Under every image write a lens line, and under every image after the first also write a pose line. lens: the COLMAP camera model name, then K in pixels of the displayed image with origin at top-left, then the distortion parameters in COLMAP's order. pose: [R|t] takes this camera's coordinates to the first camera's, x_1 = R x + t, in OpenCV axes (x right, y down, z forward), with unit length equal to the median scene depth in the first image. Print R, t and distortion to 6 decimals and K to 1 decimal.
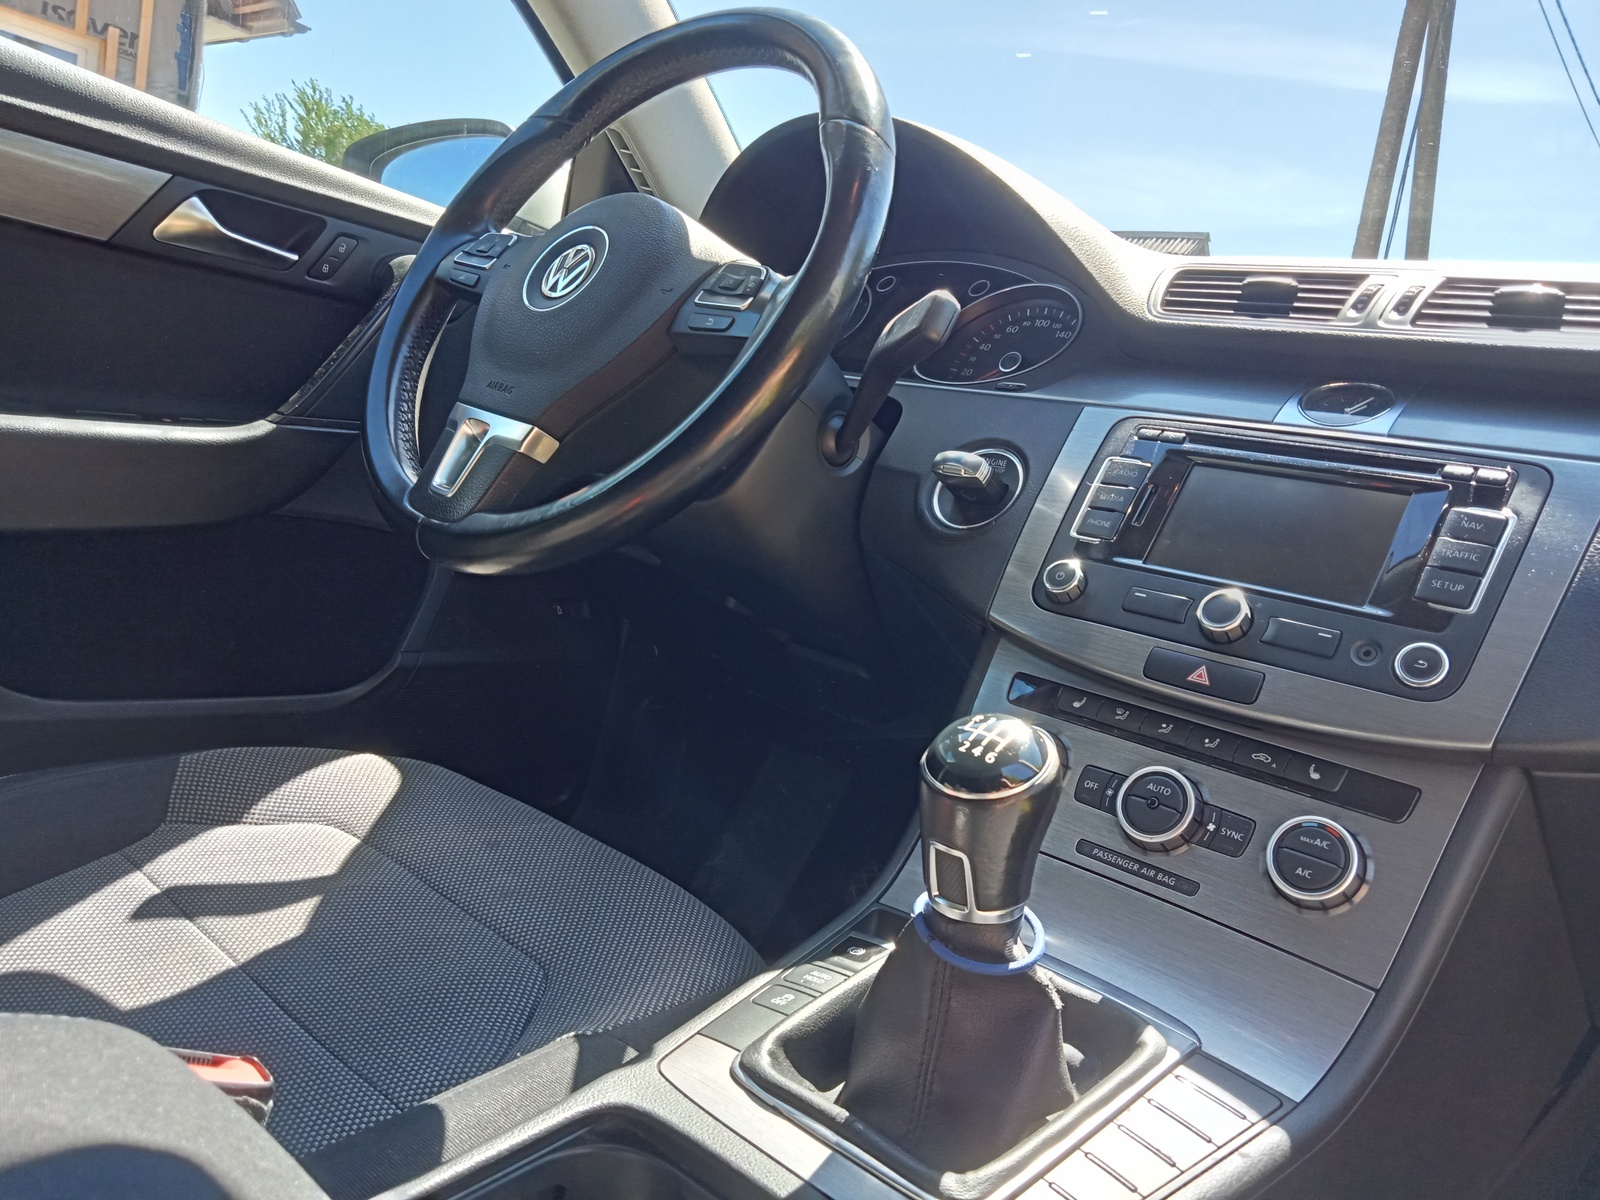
lens RADIAL K [[1281.2, 0, 800.0], [0, 1281.2, 600.0], [0, 0, 1]] dist [-0.008291, -0.009264]
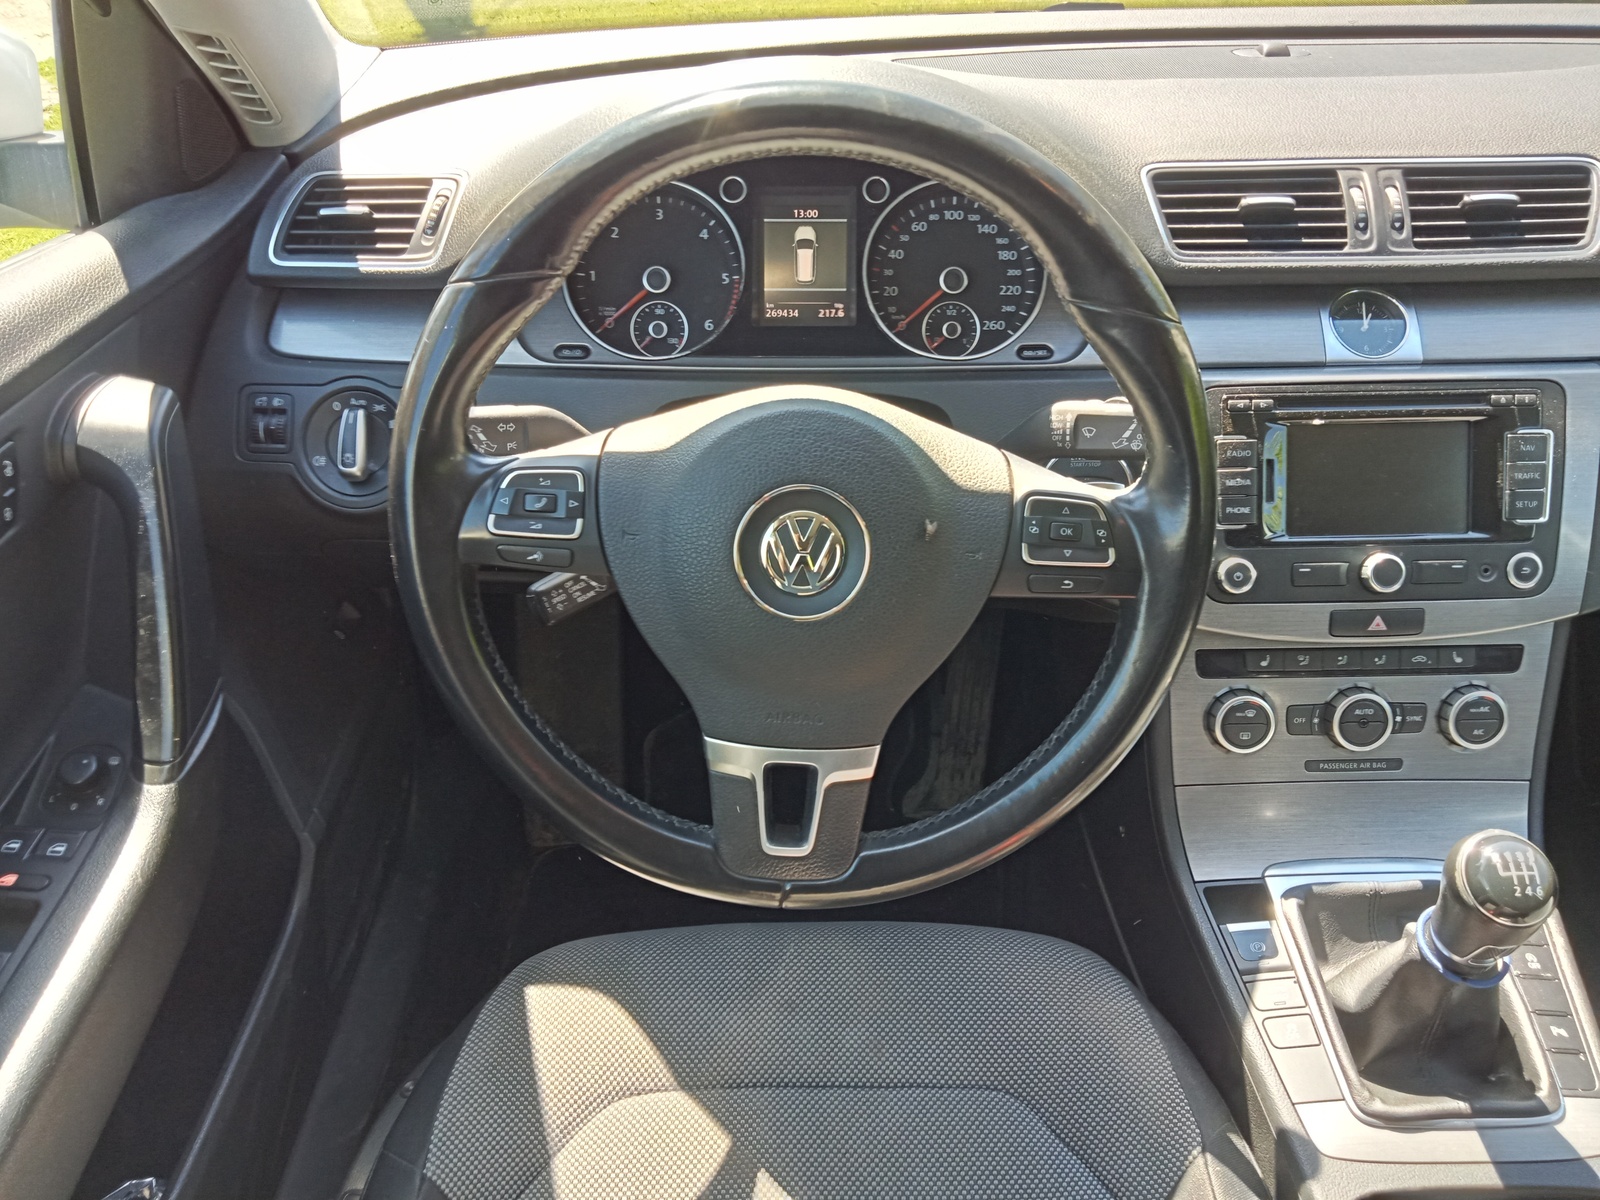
lens RADIAL K [[1281.2, 0, 800.0], [0, 1281.2, 600.0], [0, 0, 1]] dist [-0.008291, -0.009264]
pose [[0.697373, -0.545123, 0.465309, -0.691484], [0.193804, 0.768472, 0.609828, -0.877124], [-0.690008, -0.335099, 0.641559, 0.605403]]
